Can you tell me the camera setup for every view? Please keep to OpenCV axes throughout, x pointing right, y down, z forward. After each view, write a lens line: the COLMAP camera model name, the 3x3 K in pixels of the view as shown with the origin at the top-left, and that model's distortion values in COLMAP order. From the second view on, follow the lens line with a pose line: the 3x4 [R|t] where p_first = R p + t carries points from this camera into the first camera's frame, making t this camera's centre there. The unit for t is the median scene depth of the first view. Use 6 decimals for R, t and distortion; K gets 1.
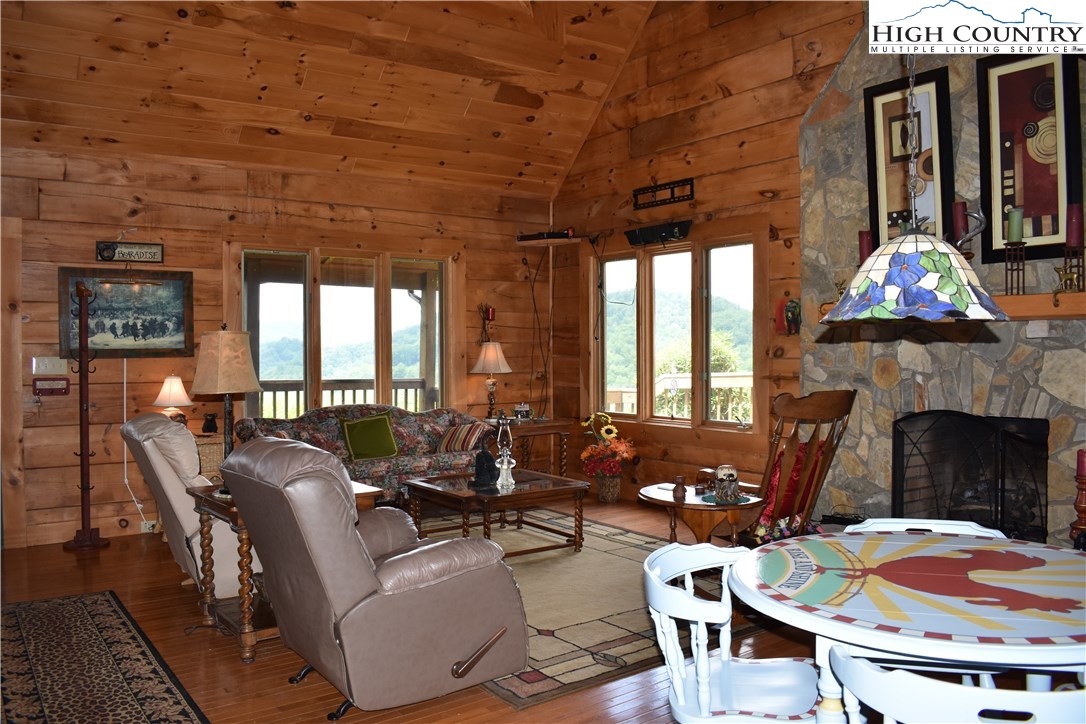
lens RADIAL K [[856.8, 0, 544.3], [0, 856.8, 357.1], [0, 0, 1]] dist [-0.094474, 0.016208]
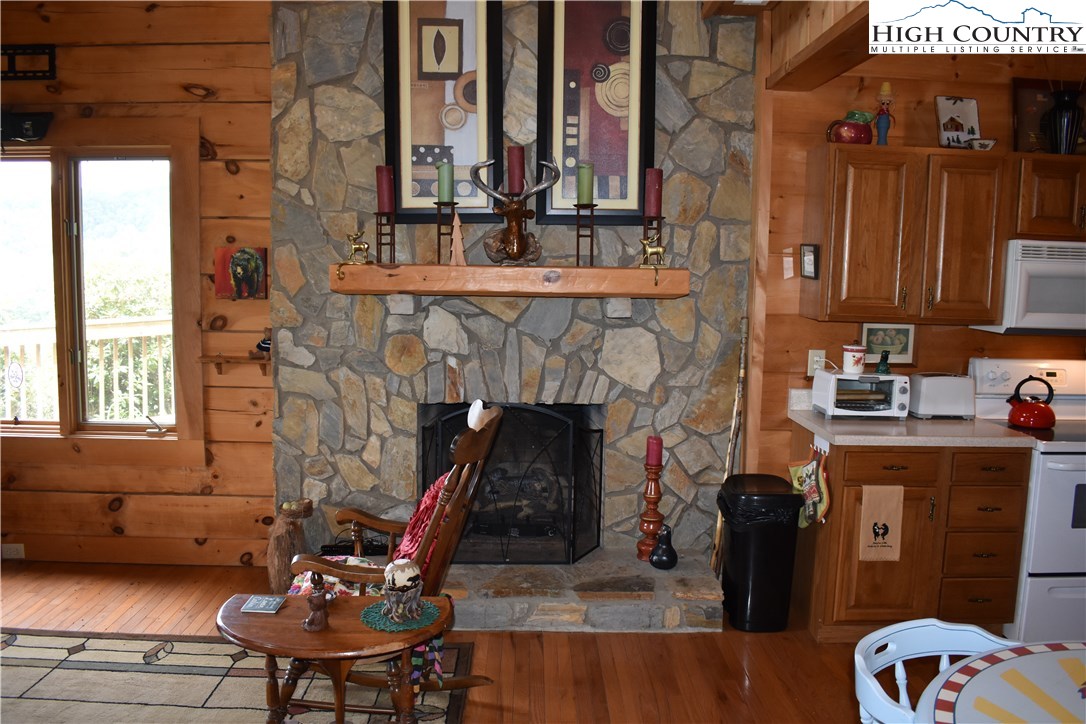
lens RADIAL K [[856.8, 0, 544.3], [0, 856.8, 357.1], [0, 0, 1]] dist [-0.094474, 0.016208]
pose [[0.586625, -0.075164, 0.806363, -0.156977], [-0.010784, 0.994870, 0.100581, -0.060588], [-0.809787, -0.067699, 0.582805, 0.448559]]
